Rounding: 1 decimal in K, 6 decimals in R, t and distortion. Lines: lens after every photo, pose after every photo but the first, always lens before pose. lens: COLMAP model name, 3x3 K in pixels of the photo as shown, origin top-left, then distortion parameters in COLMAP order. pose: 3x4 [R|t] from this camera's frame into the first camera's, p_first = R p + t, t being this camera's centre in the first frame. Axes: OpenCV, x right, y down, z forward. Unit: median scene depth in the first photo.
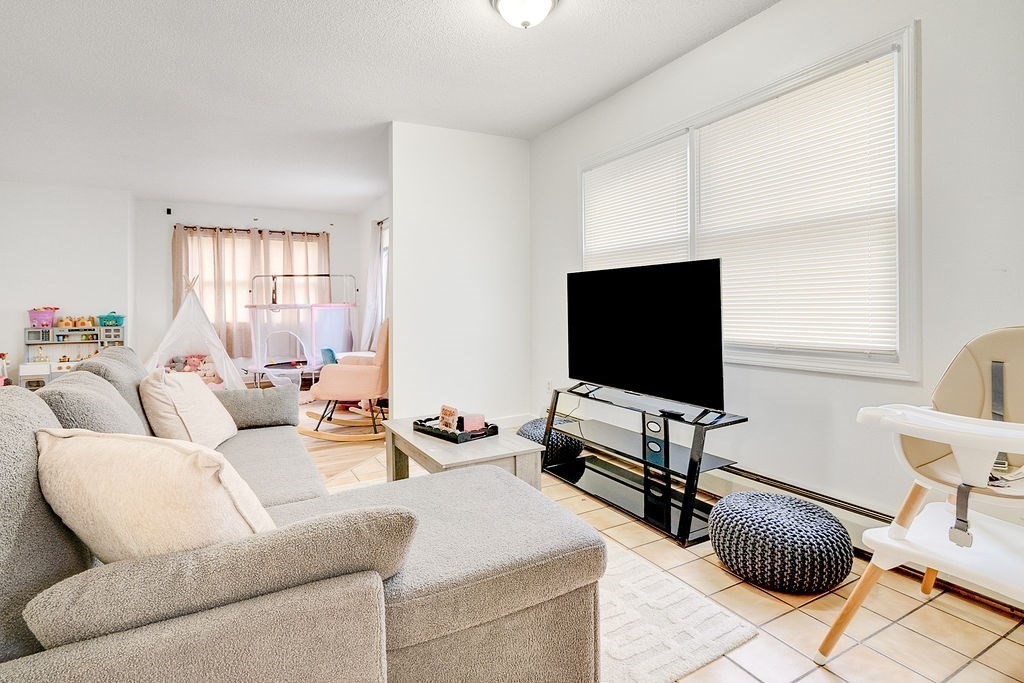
lens RADIAL K [[507.7, 0, 512.8], [0, 507.7, 309.8], [0, 0, 1]] dist [-0.017139, -0.000611]
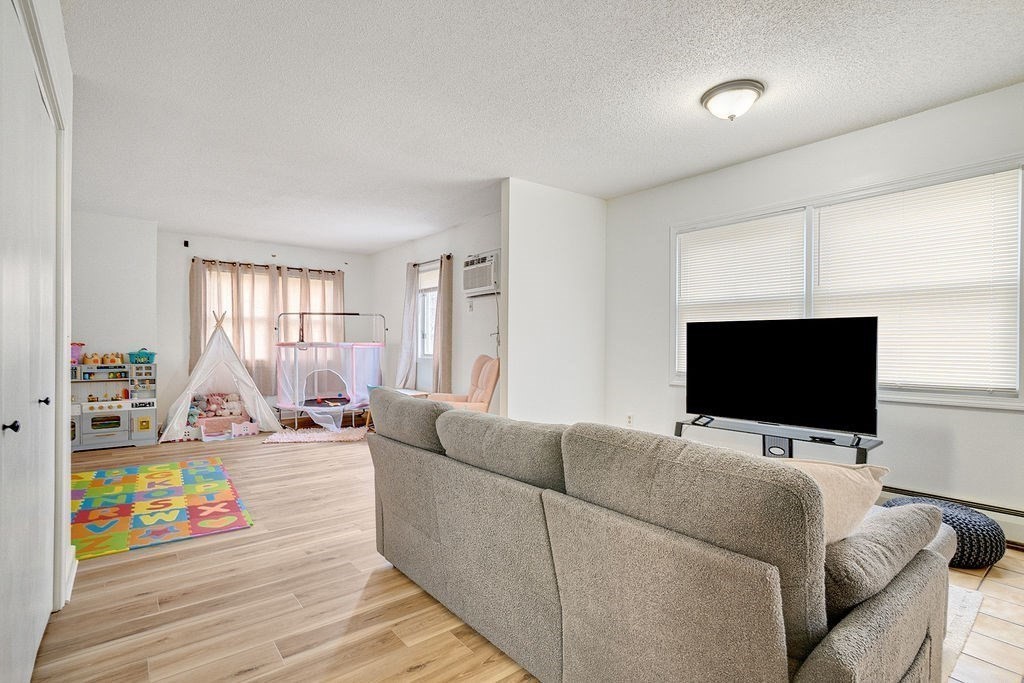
lens RADIAL K [[483.7, 0, 532.2], [0, 483.7, 353.2], [0, 0, 1]] dist [-0.002123, -0.000141]
pose [[0.986225, 0.010193, 0.165094, -0.225533], [-0.011786, 0.999893, 0.008668, -0.003229], [-0.164988, -0.010495, 0.986240, -0.021783]]
